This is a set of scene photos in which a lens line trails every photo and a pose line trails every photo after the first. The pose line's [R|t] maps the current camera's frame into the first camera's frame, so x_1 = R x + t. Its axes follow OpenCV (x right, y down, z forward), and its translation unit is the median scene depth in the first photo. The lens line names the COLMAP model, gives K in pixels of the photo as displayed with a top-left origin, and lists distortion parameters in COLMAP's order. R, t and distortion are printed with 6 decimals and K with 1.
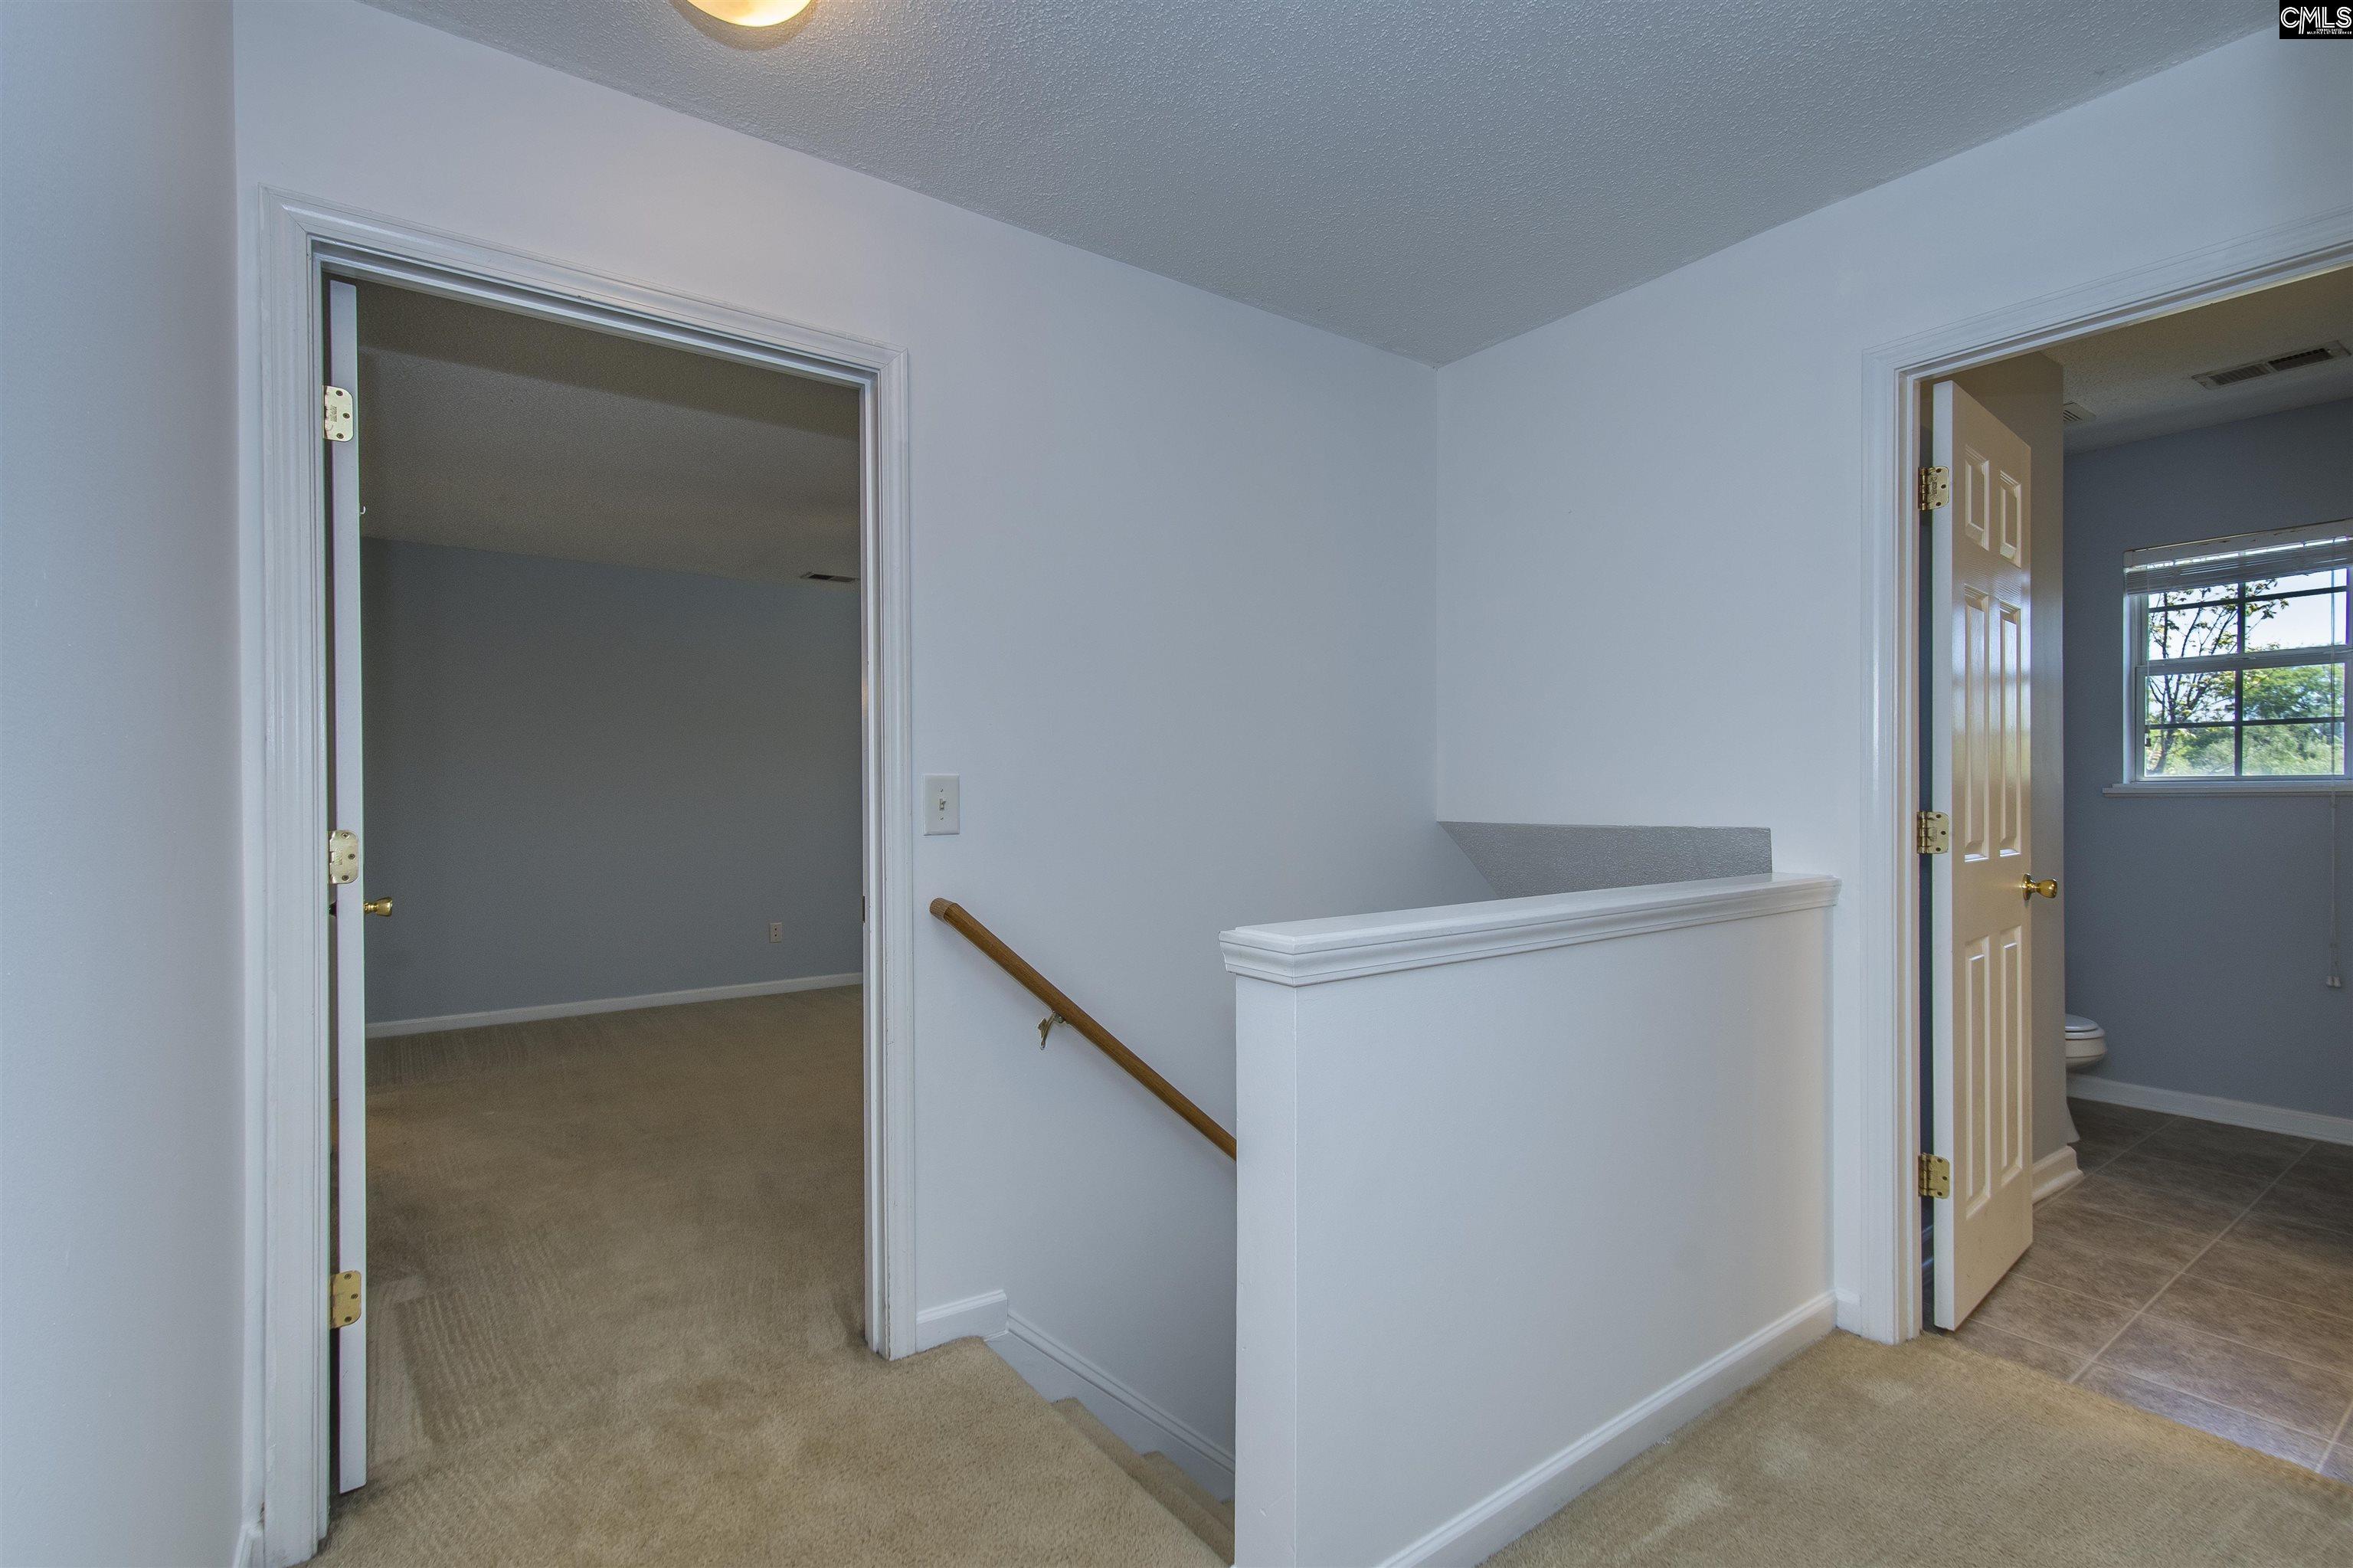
lens RADIAL K [[1066.0, 0, 1179.2], [0, 1066.0, 788.8], [0, 0, 1]] dist [0.004205, 0.002714]
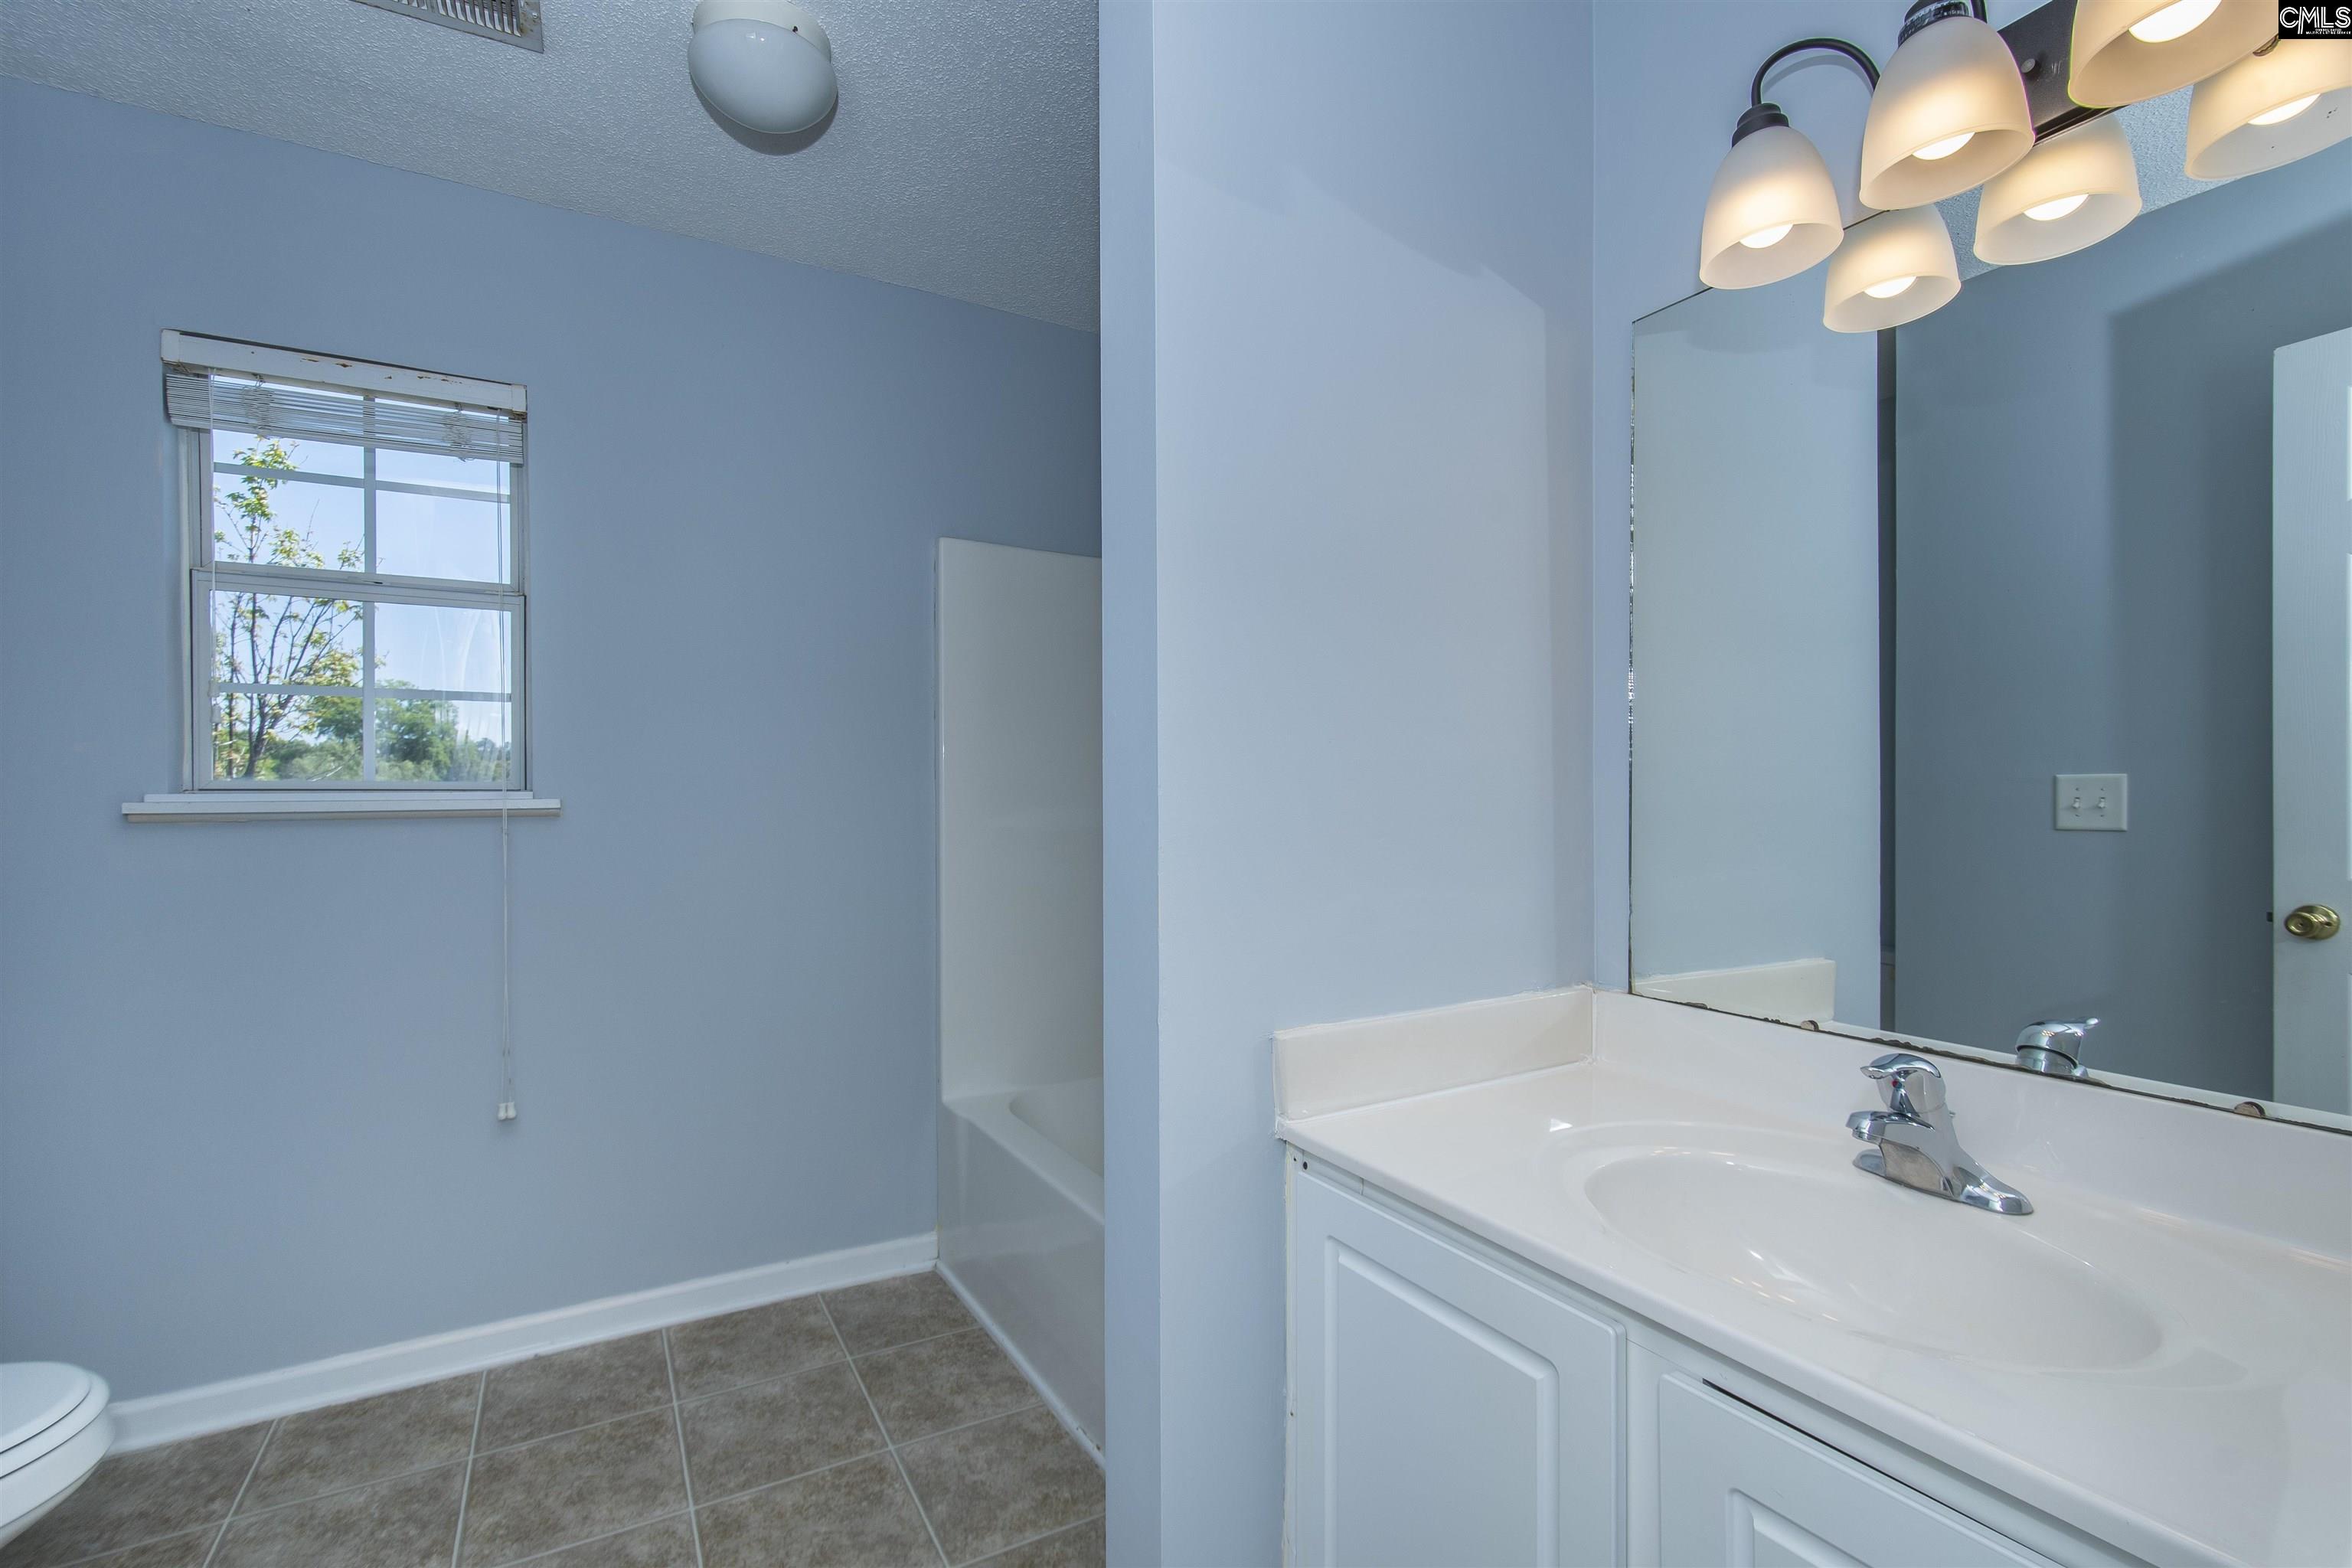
lens RADIAL K [[1065.5, 0, 1179.0], [0, 1065.5, 813.9], [0, 0, 1]] dist [0.004205, 0.002714]
pose [[0.115024, -0.009107, 0.993321, 0.154983], [-0.004713, 0.999942, 0.009713, -0.000927], [-0.993352, -0.005799, 0.114974, 0.167230]]
